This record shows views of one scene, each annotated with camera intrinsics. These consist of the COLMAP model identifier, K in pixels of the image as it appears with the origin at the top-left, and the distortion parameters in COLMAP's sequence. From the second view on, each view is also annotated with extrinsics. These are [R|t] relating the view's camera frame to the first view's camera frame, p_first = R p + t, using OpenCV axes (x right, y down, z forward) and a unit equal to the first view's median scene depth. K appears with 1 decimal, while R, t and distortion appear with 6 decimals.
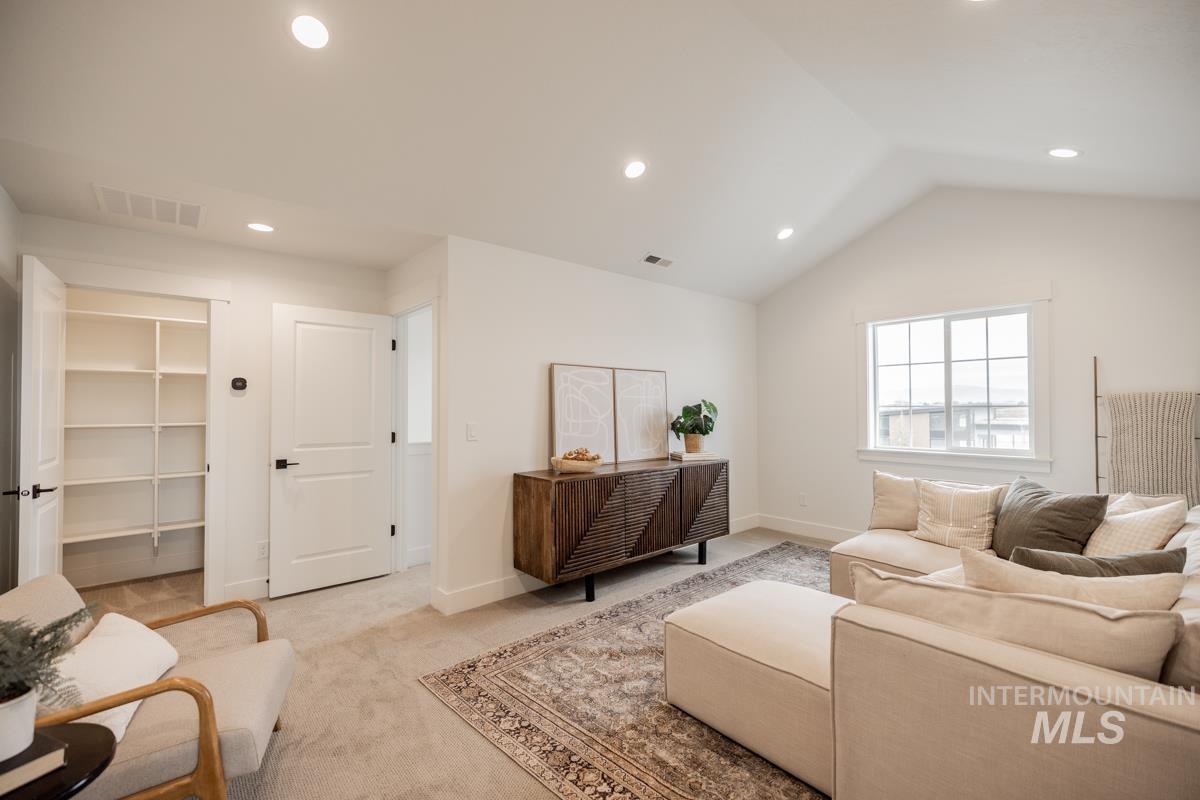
lens RADIAL K [[521.9, 0, 605.4], [0, 521.9, 400.8], [0, 0, 1]] dist [0.003113, -0.000587]
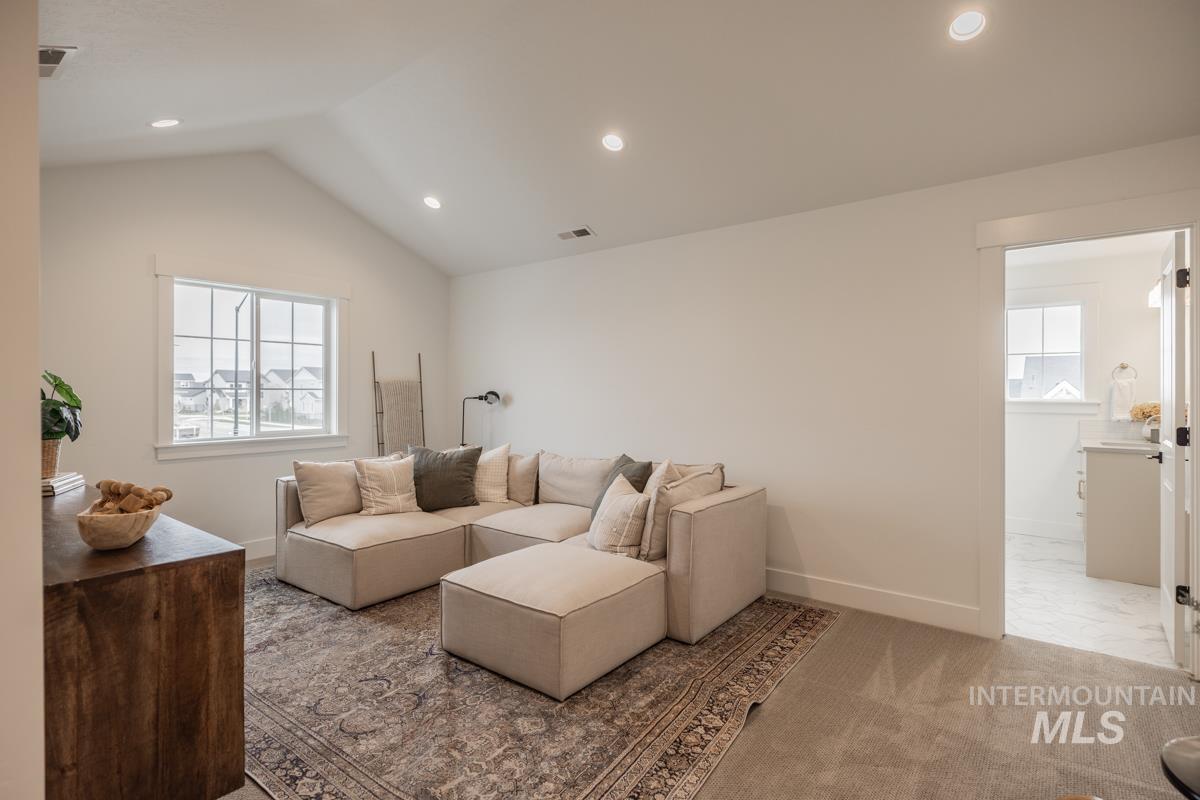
lens RADIAL K [[584.3, 0, 603.0], [0, 584.3, 397.1], [0, 0, 1]] dist [-0.000974, -0.000180]
pose [[-0.204924, -0.004430, 0.978768, -0.786087], [-0.012973, 0.999914, 0.001810, 0.024518], [-0.978692, -0.012326, -0.204964, 0.984707]]
